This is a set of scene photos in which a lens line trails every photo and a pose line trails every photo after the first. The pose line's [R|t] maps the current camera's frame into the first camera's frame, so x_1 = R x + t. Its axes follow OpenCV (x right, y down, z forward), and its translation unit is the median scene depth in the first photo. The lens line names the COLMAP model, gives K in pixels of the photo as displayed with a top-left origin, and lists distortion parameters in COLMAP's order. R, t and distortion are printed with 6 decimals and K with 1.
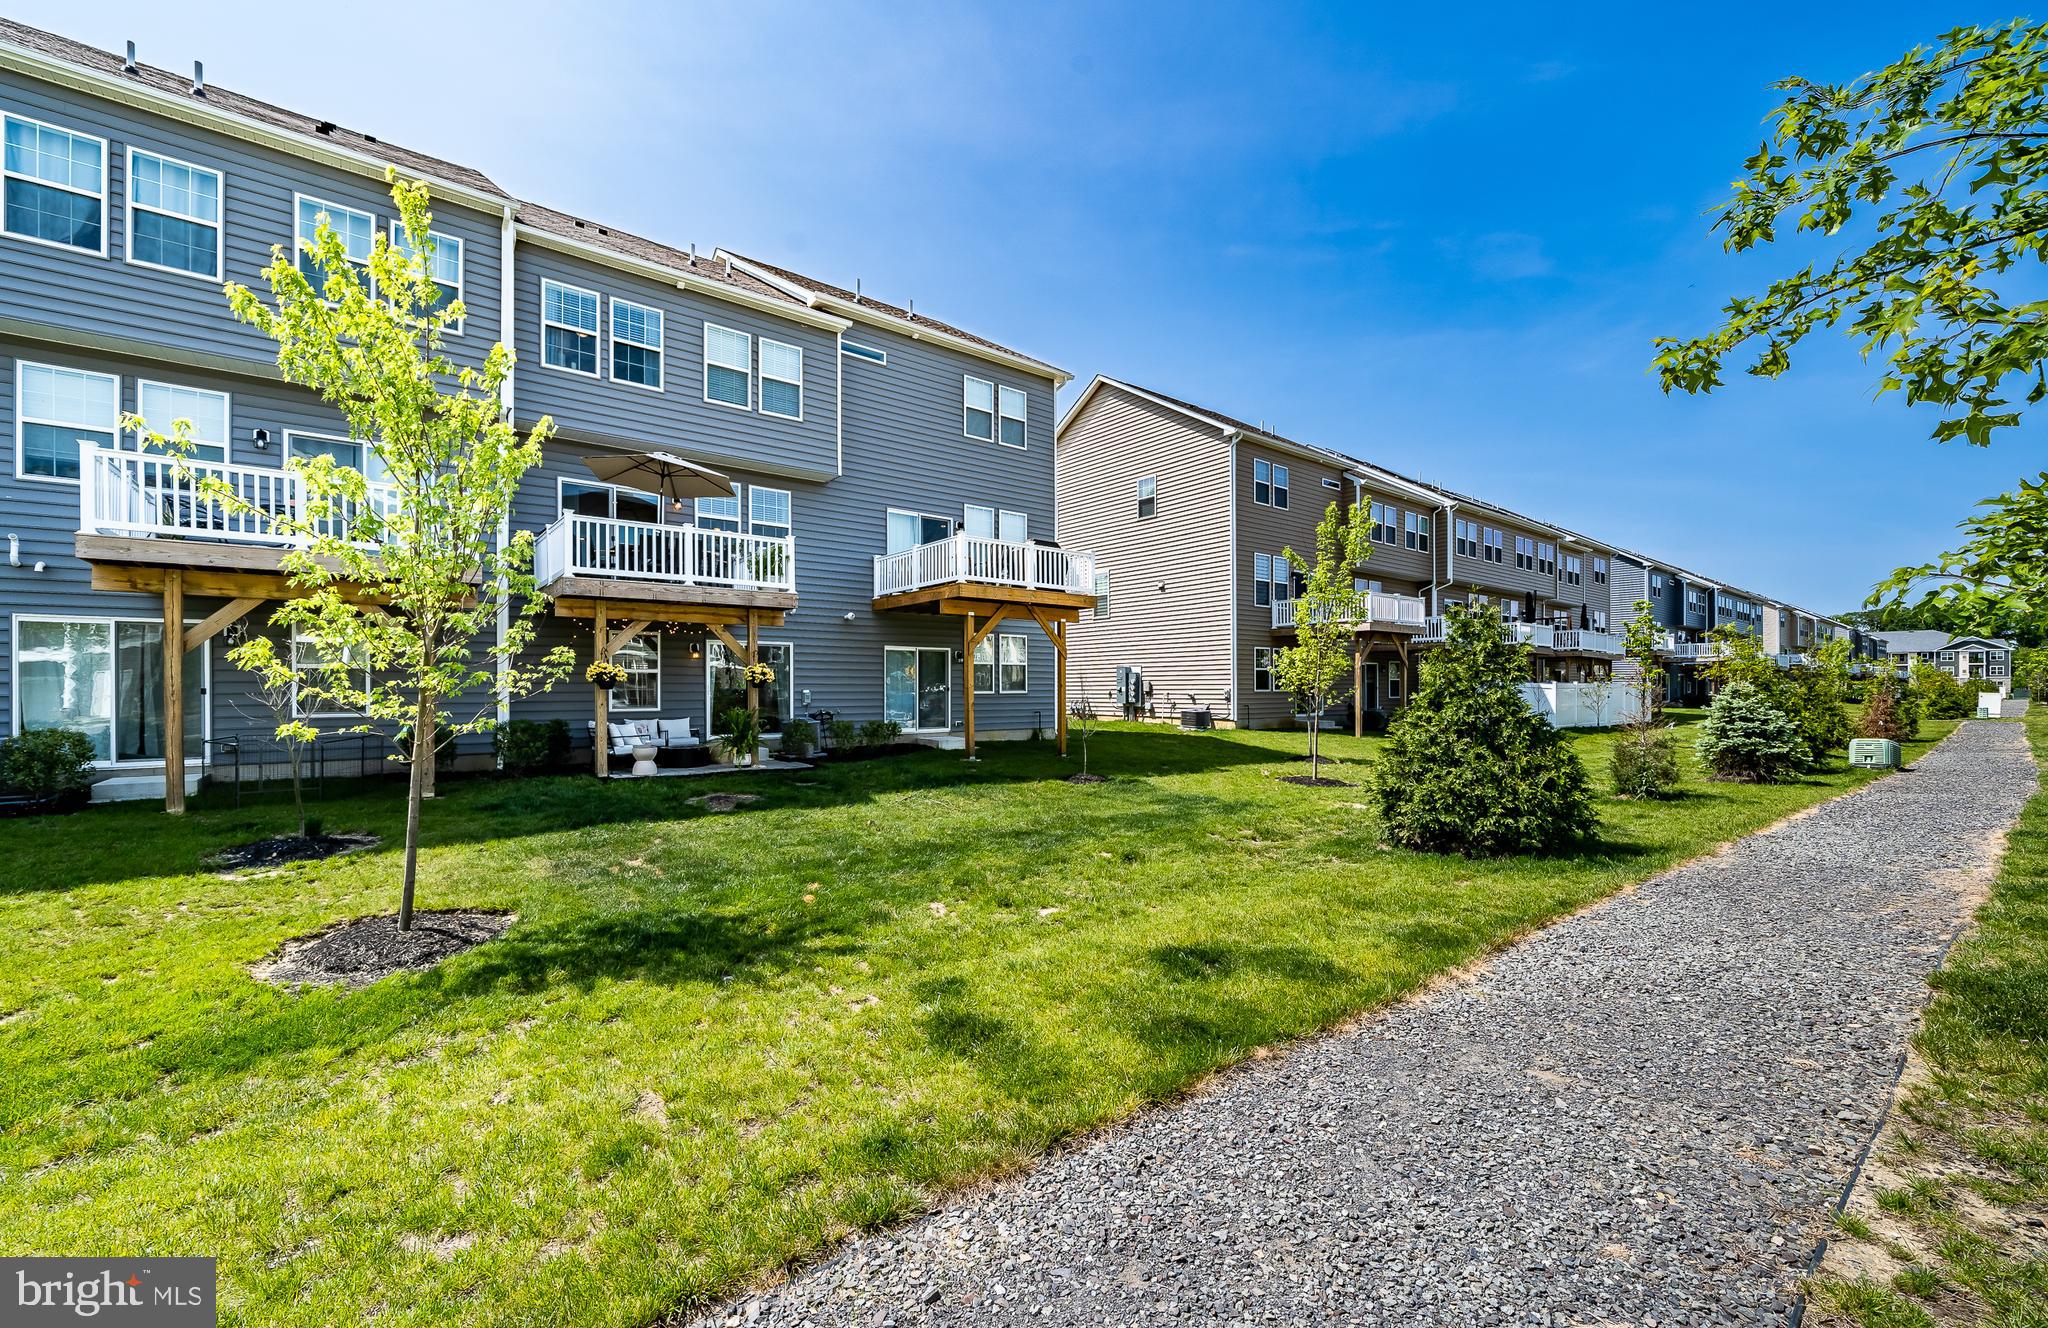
lens RADIAL K [[816.9, 0, 1020.9], [0, 816.9, 692.9], [0, 0, 1]] dist [-0.007500, 0.000001]
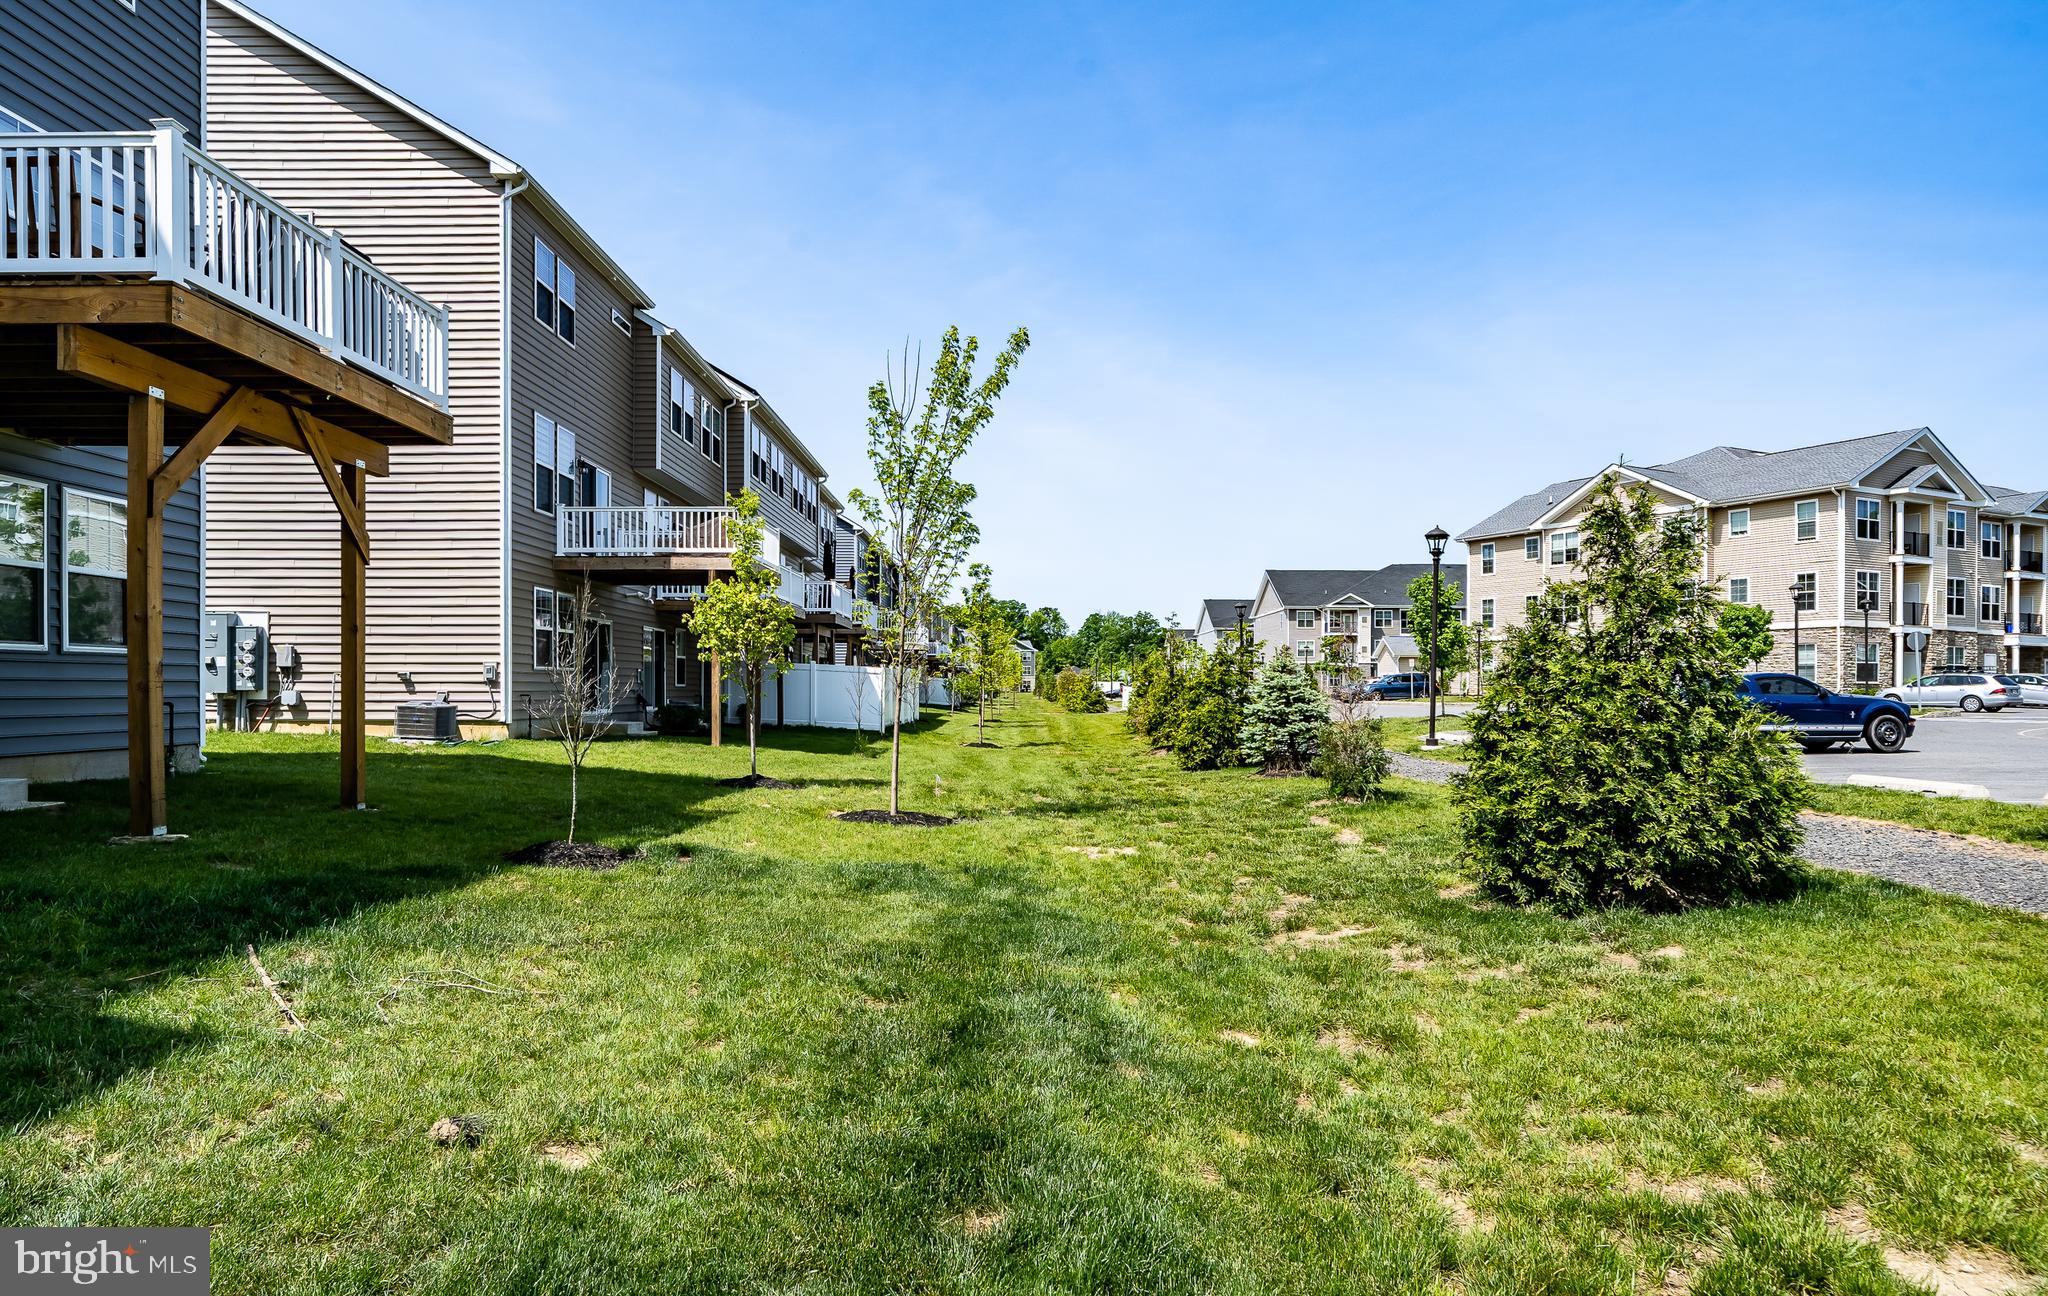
lens RADIAL K [[1193.3, 0, 1008.1], [0, 1193.3, 695.7], [0, 0, 1]] dist [-0.001813, -0.000279]
pose [[0.622773, -0.001074, 0.782401, -0.235268], [-0.000114, 0.999999, 0.001463, 0.025526], [-0.782402, -0.001000, 0.622773, 0.456882]]
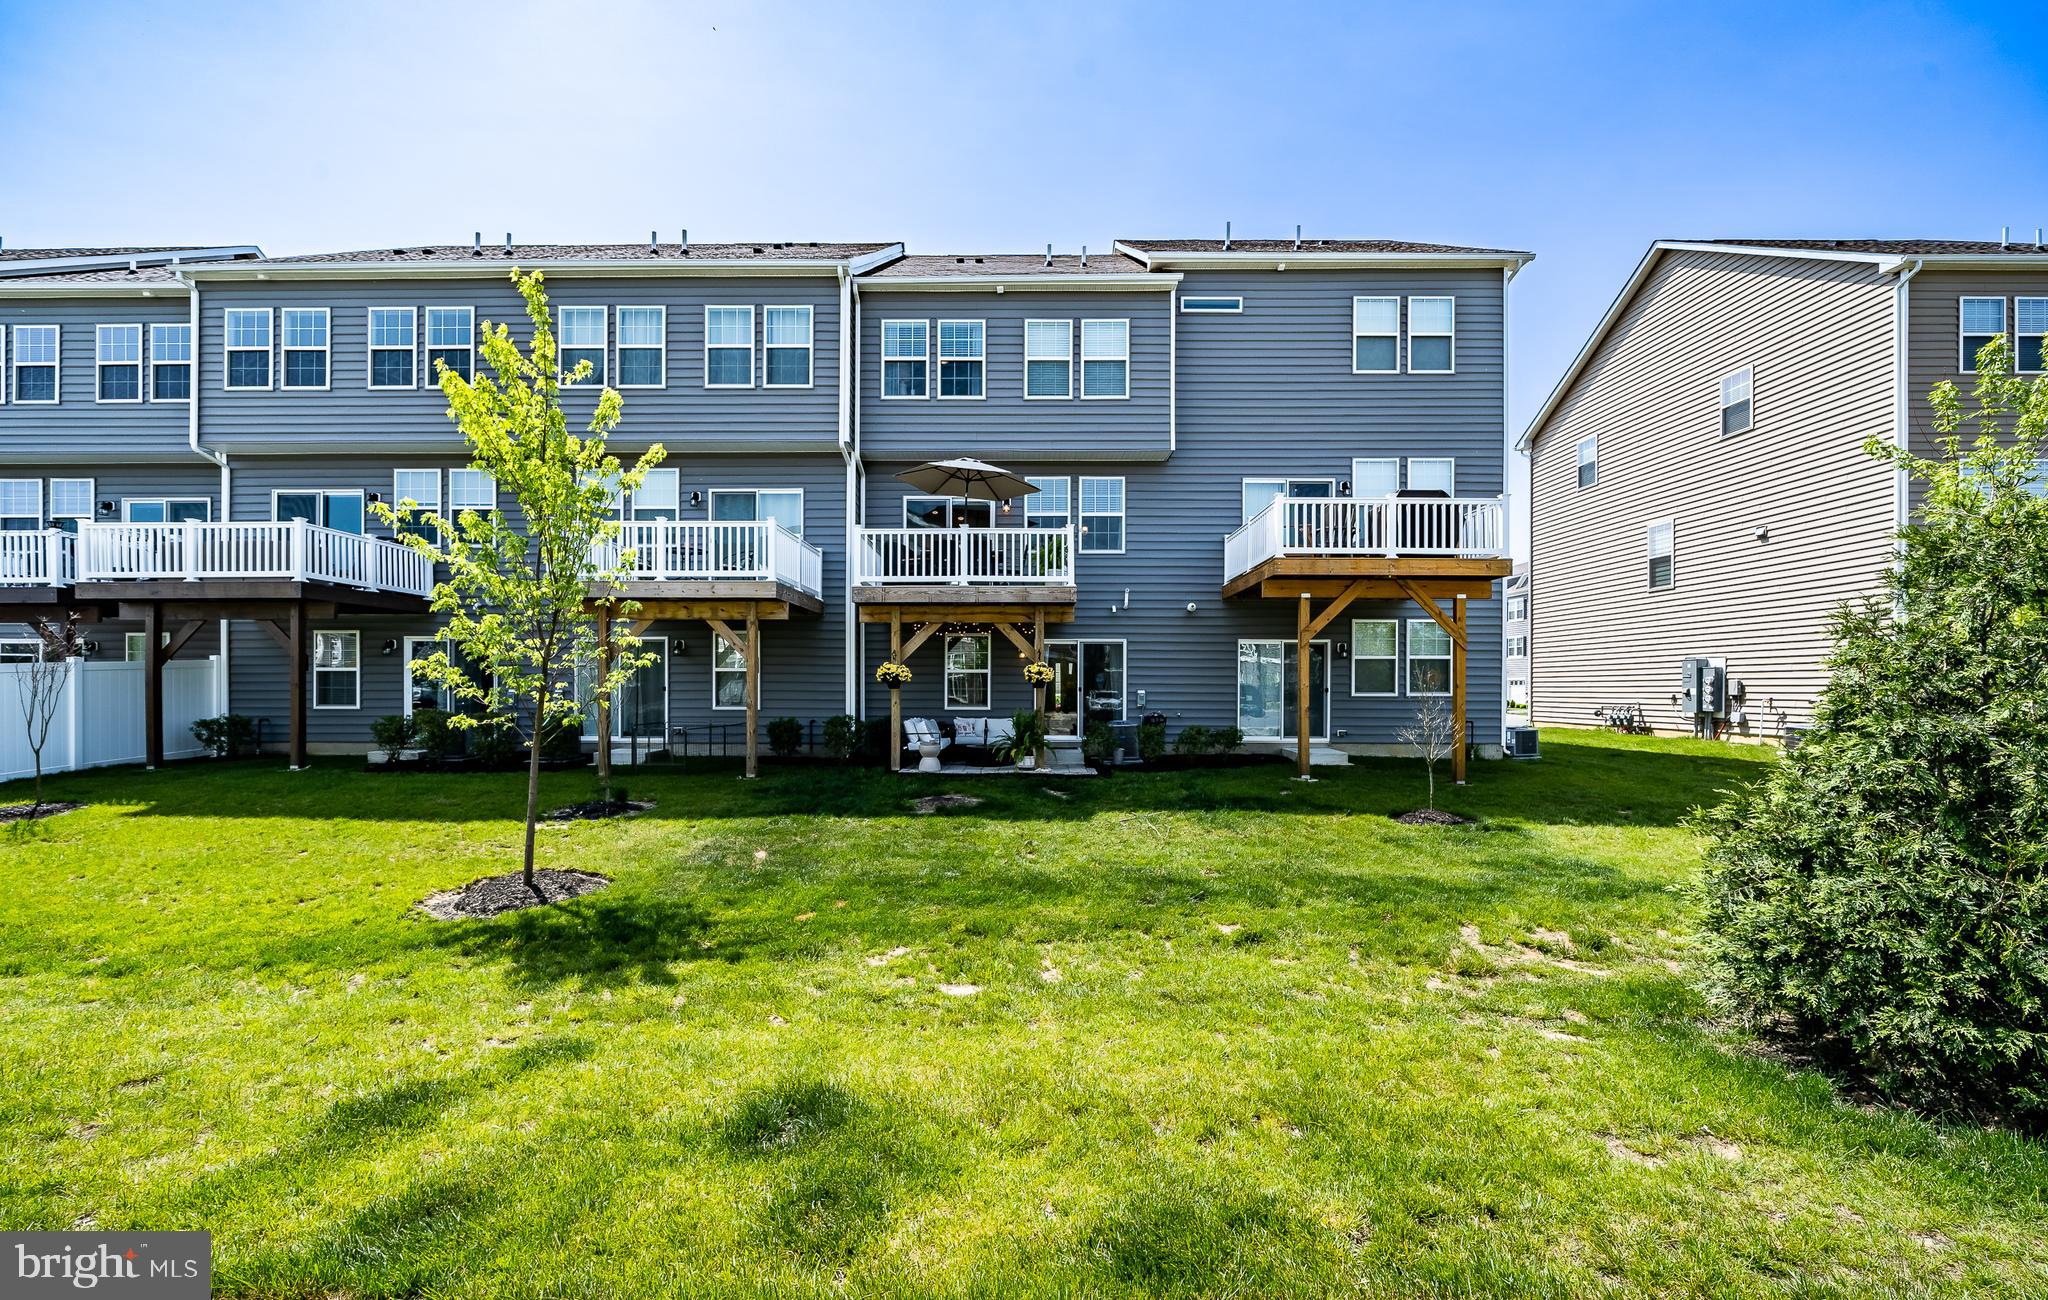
lens RADIAL K [[838.7, 0, 1009.8], [0, 838.7, 694.4], [0, 0, 1]] dist [-0.007099, -0.000044]
pose [[0.773060, 0.007903, -0.634284, 0.242279], [-0.007118, 0.999968, 0.003783, -0.001839], [0.634293, 0.001590, 0.773091, 0.194512]]
